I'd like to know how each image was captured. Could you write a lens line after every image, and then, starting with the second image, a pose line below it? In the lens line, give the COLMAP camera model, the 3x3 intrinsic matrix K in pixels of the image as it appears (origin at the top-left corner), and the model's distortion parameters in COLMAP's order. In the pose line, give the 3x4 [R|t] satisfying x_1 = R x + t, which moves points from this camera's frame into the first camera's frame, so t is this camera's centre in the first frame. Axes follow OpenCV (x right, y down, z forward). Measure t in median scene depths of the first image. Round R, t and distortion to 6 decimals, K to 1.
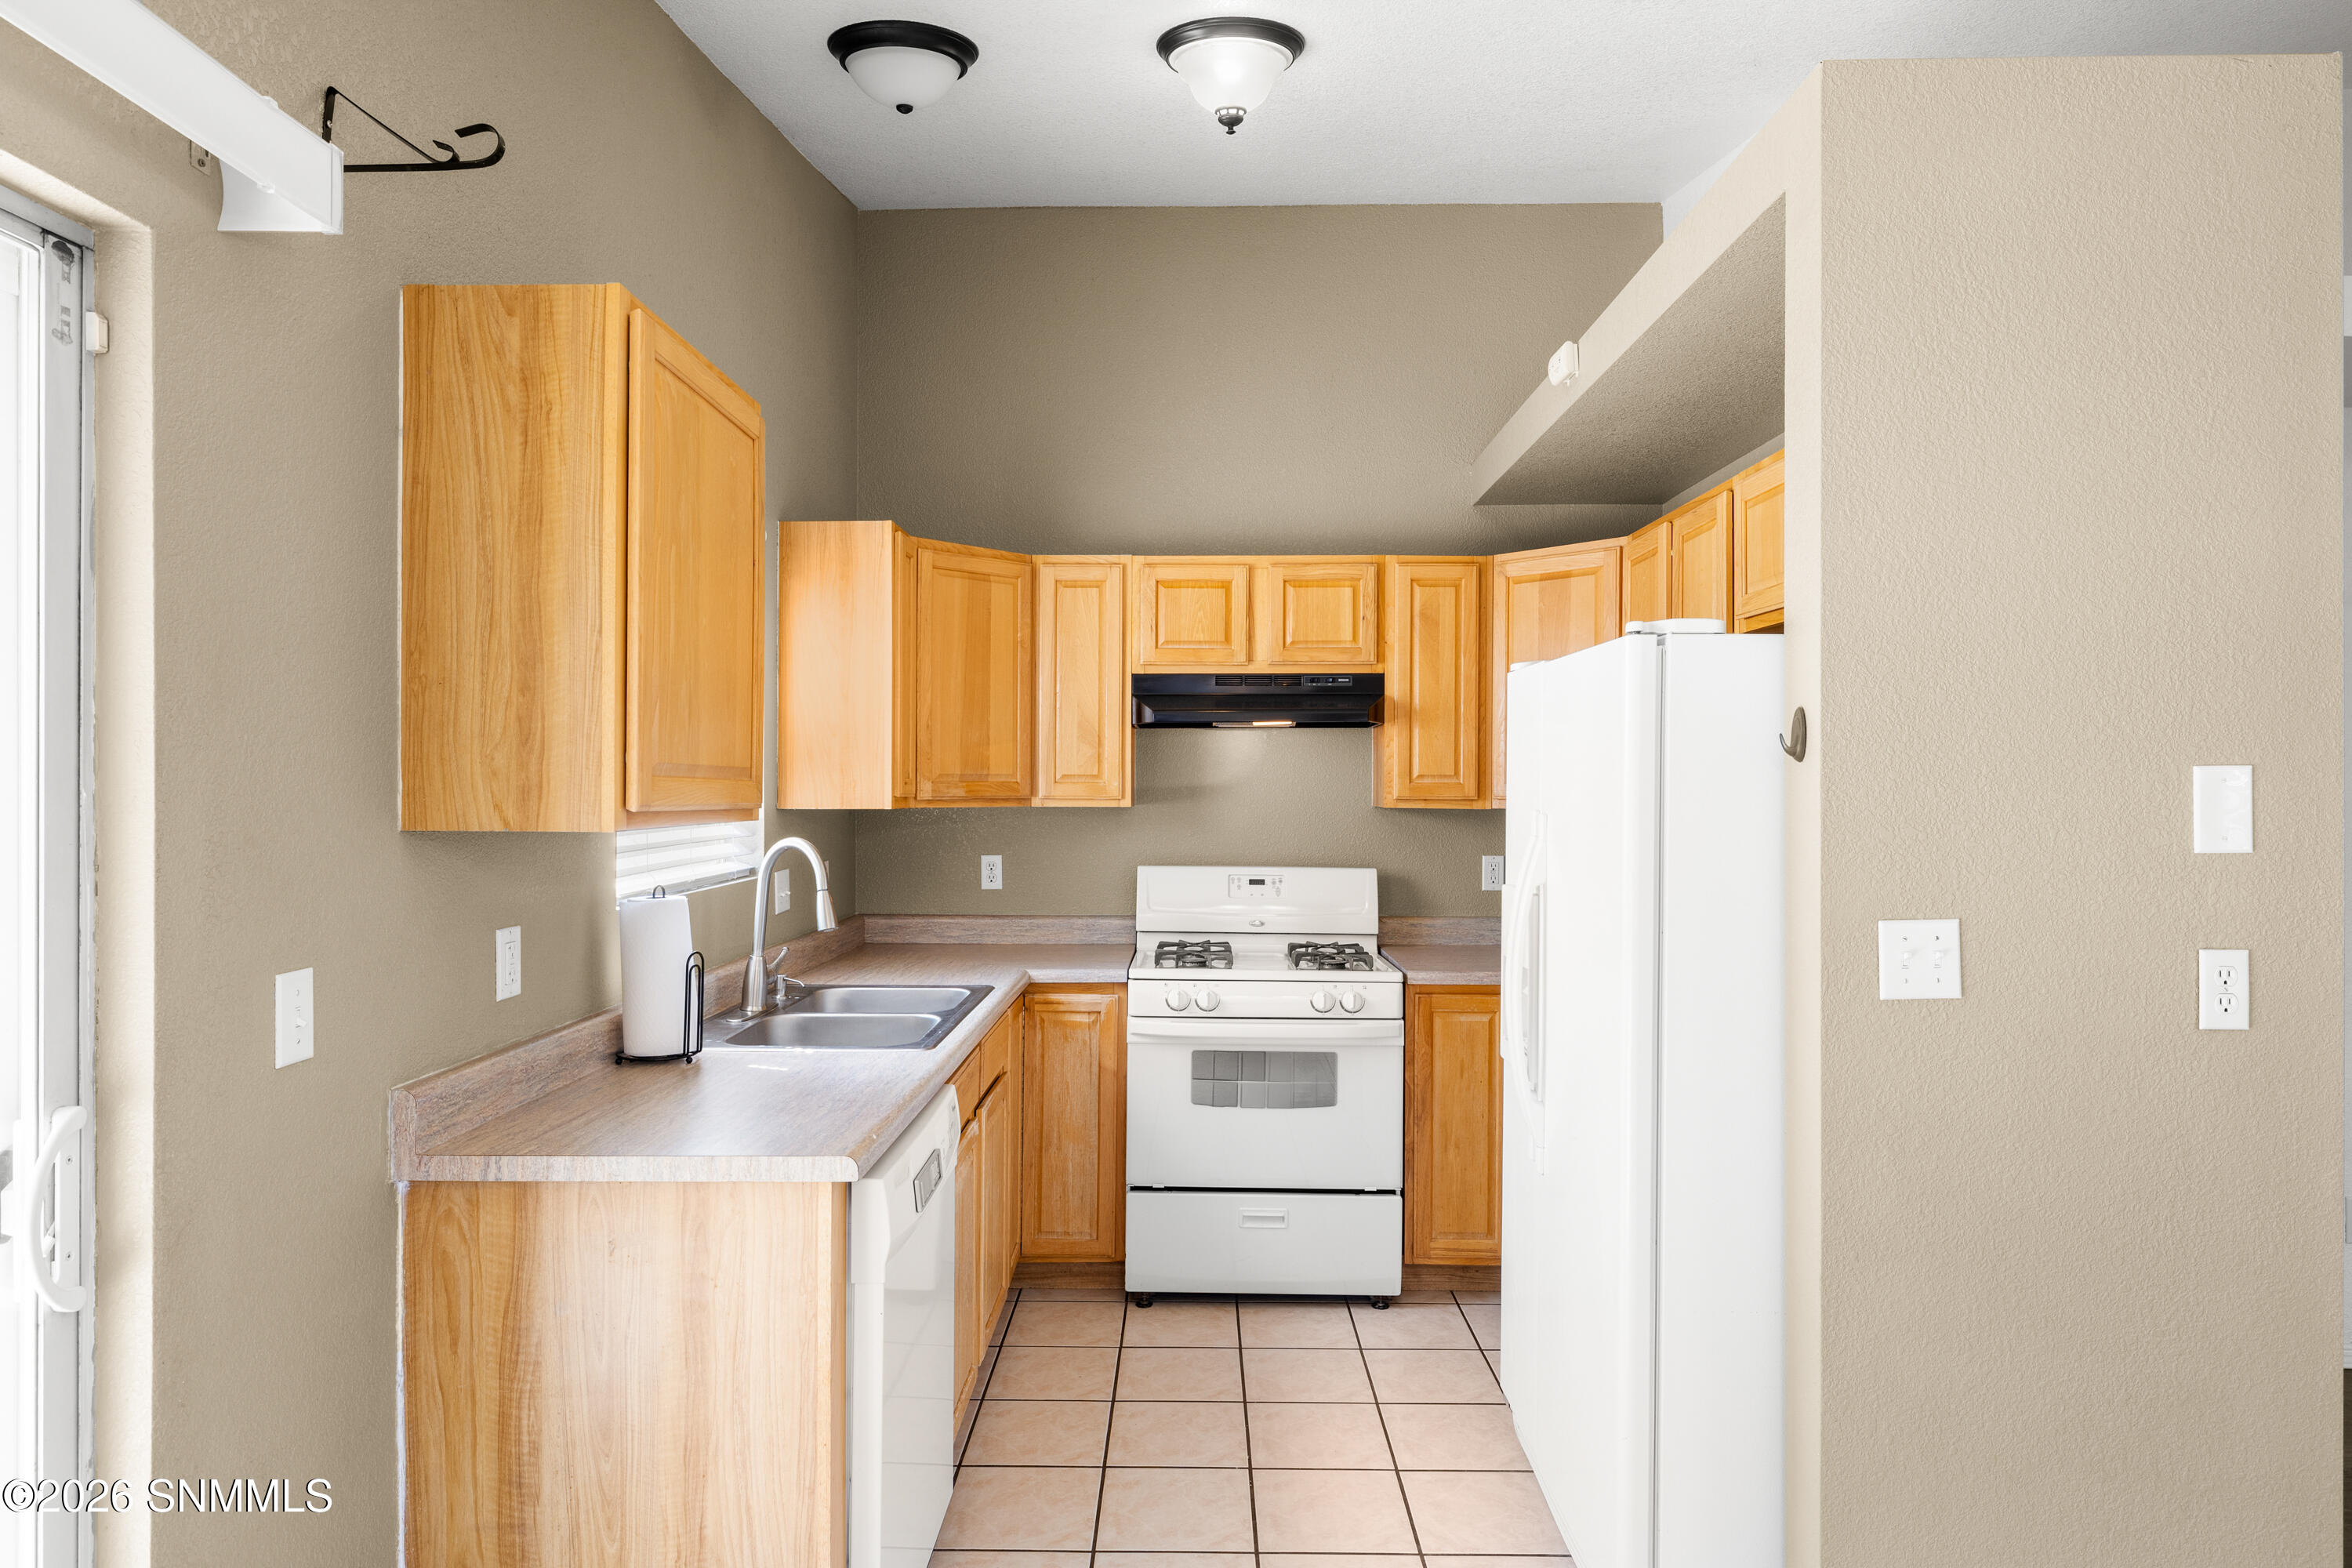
lens RADIAL K [[1329.6, 0, 1175.5], [0, 1329.6, 781.5], [0, 0, 1]] dist [-0.001390, -0.000441]
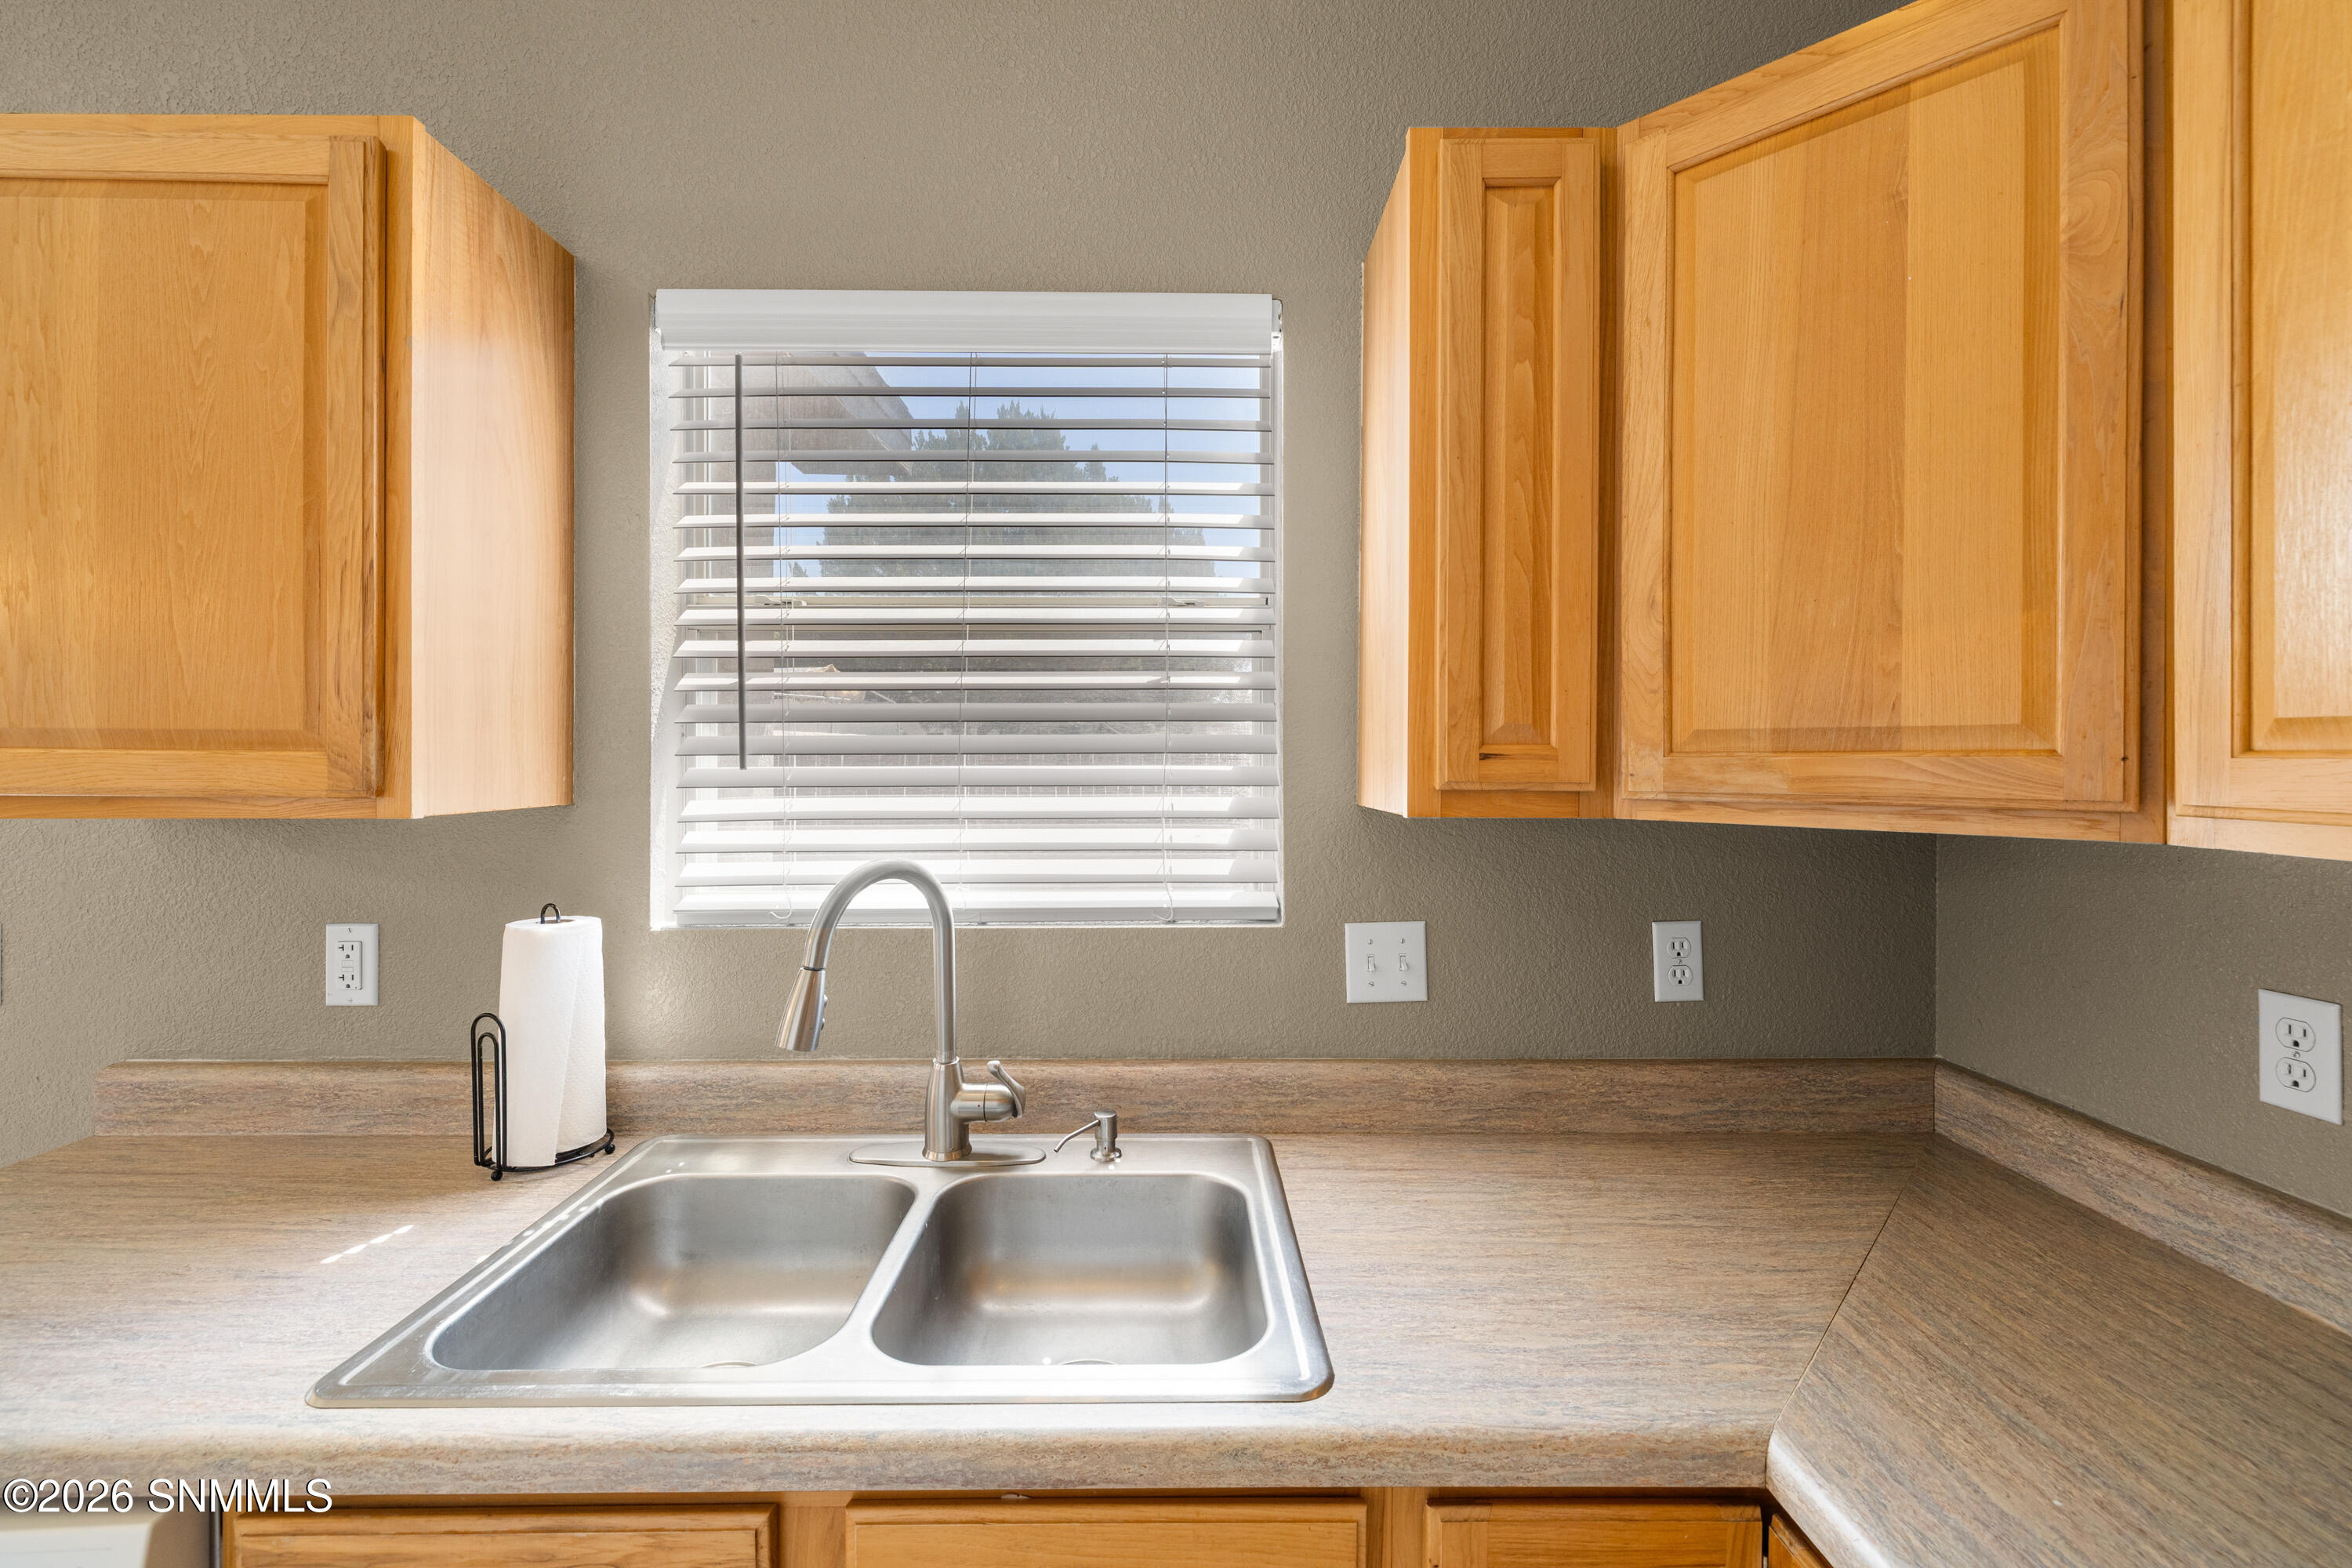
lens RADIAL K [[983.0, 0, 1178.5], [0, 983.0, 769.9], [0, 0, 1]] dist [-0.001937, 0.000383]
pose [[0.030525, 0.007136, -0.999509, 0.081353], [0.000238, 0.999974, 0.007146, 0.003509], [0.999534, -0.000456, 0.030522, 0.841041]]
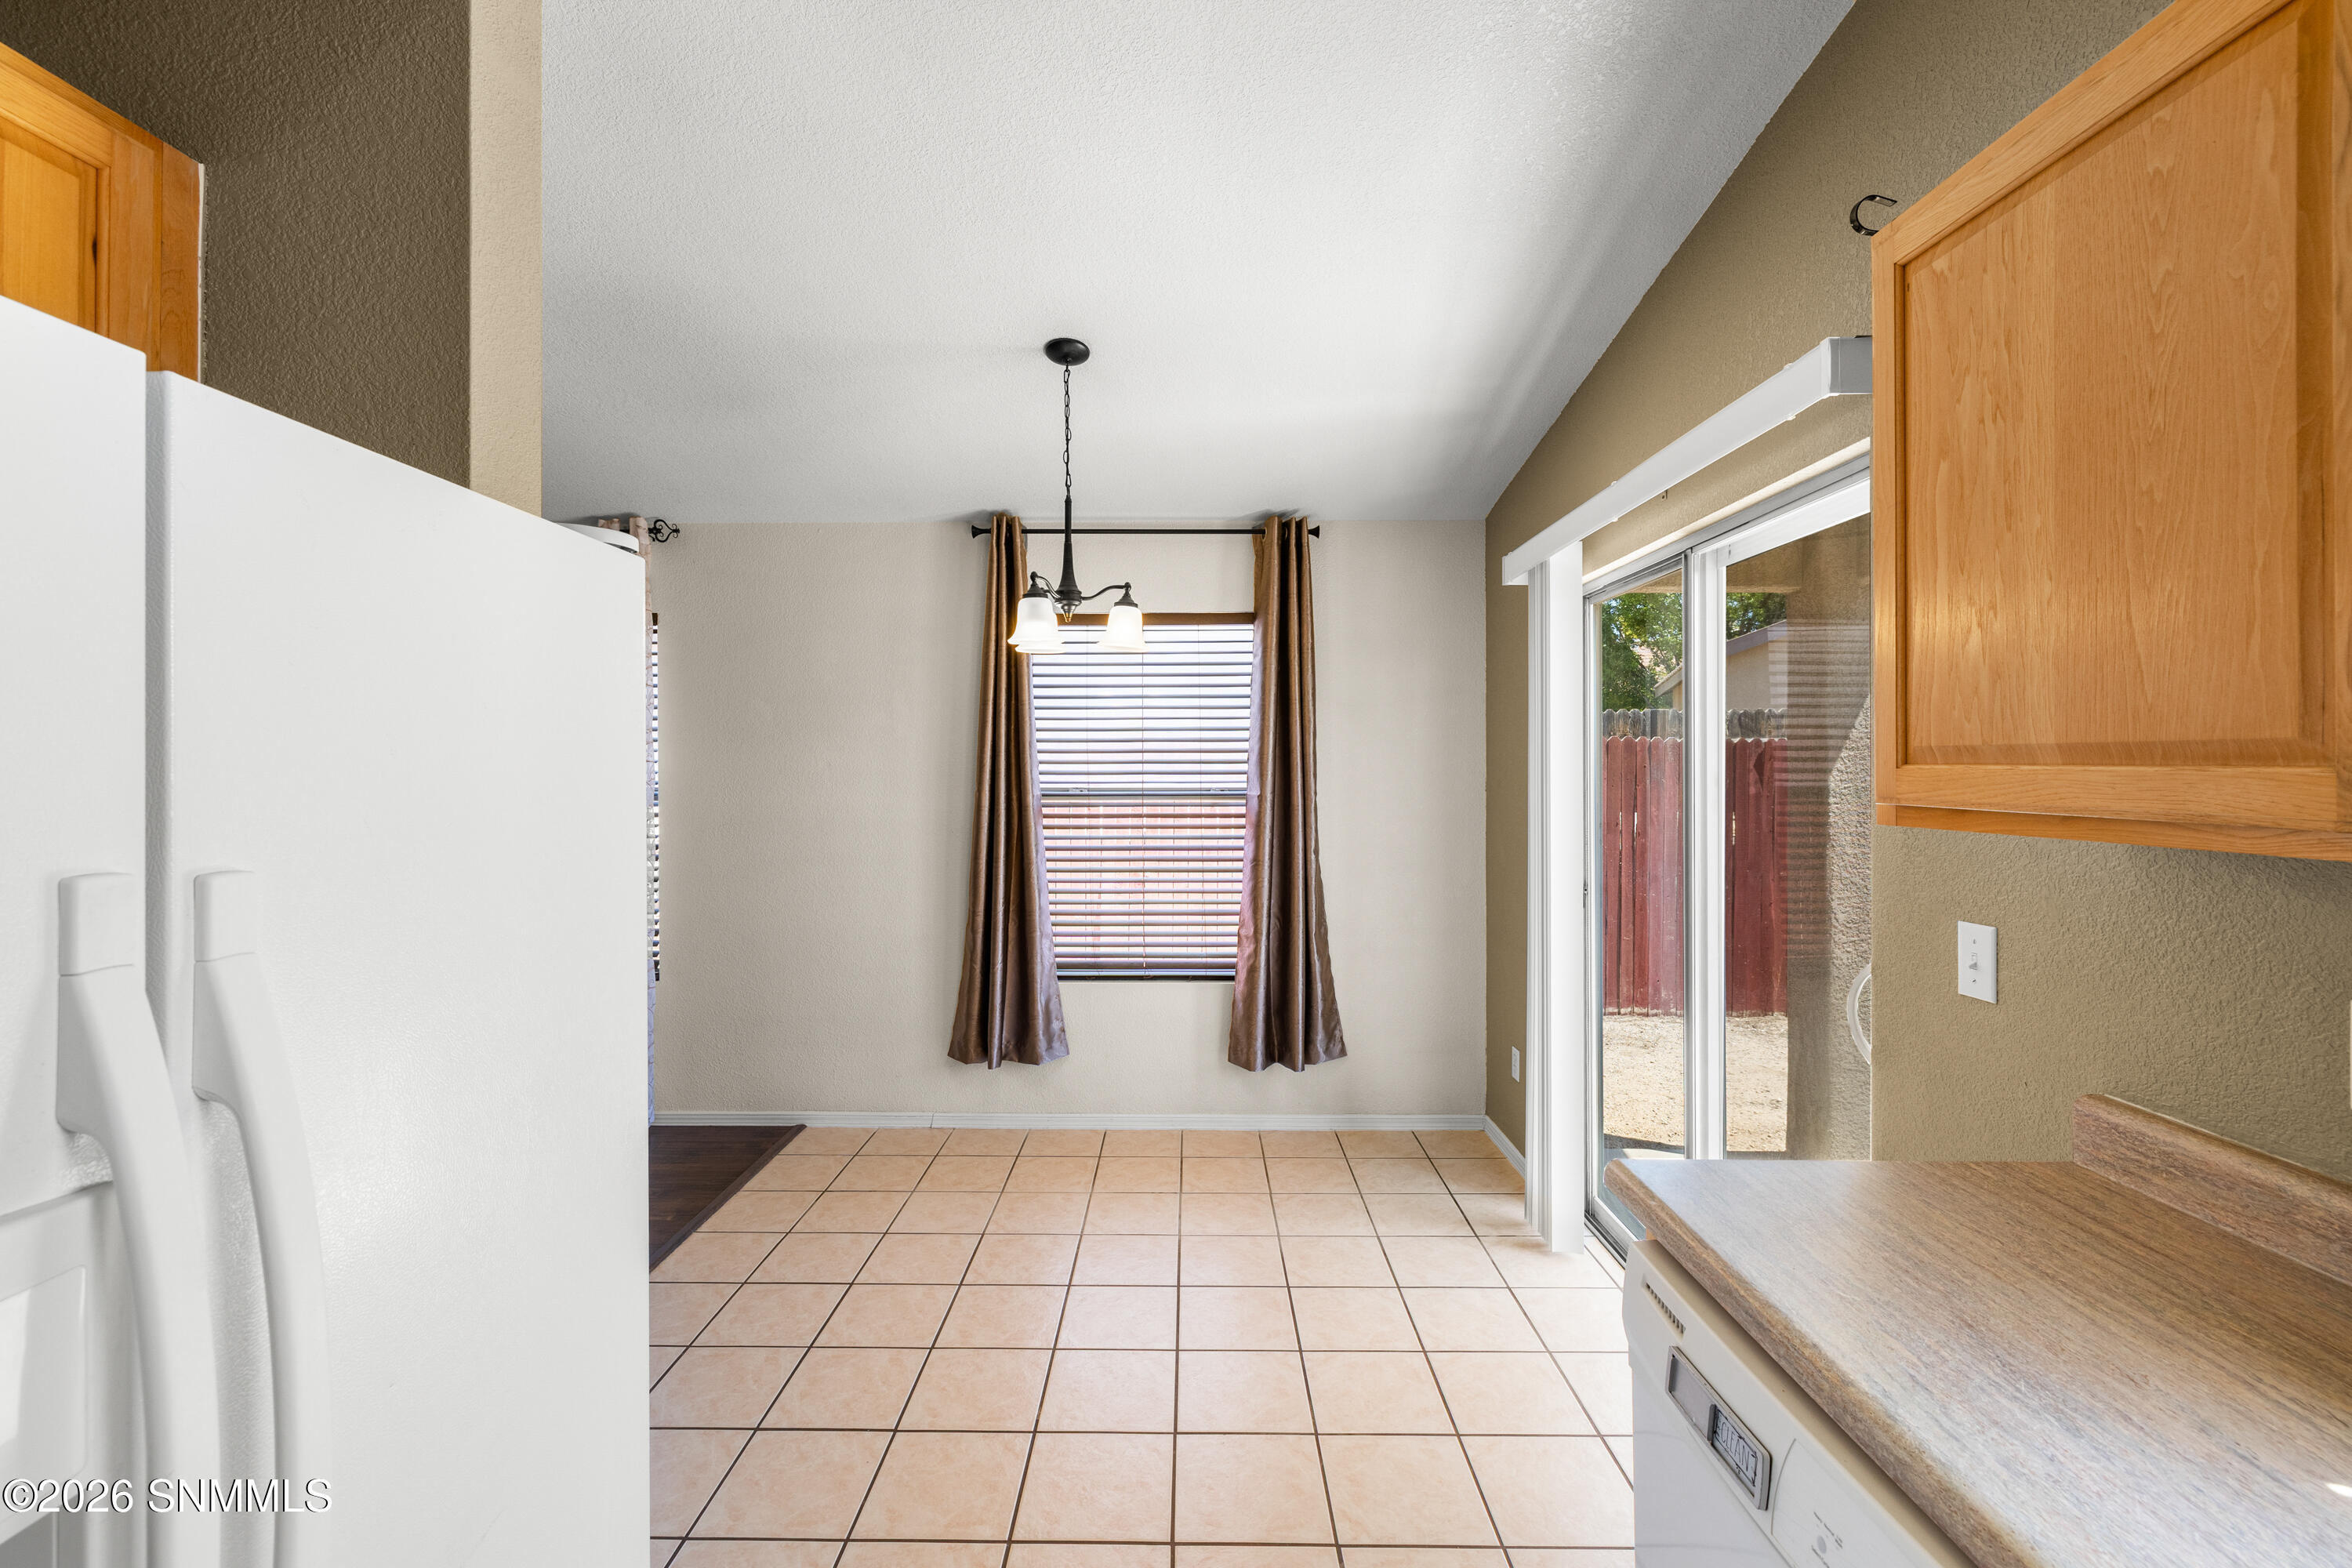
lens RADIAL K [[983.0, 0, 1175.1], [0, 983.0, 755.4], [0, 0, 1]] dist [-0.001937, 0.000383]
pose [[-0.999950, -0.008761, 0.004874, 0.033273], [-0.008830, 0.999858, -0.014371, 0.002818], [-0.004748, -0.014414, -0.999885, 0.810077]]
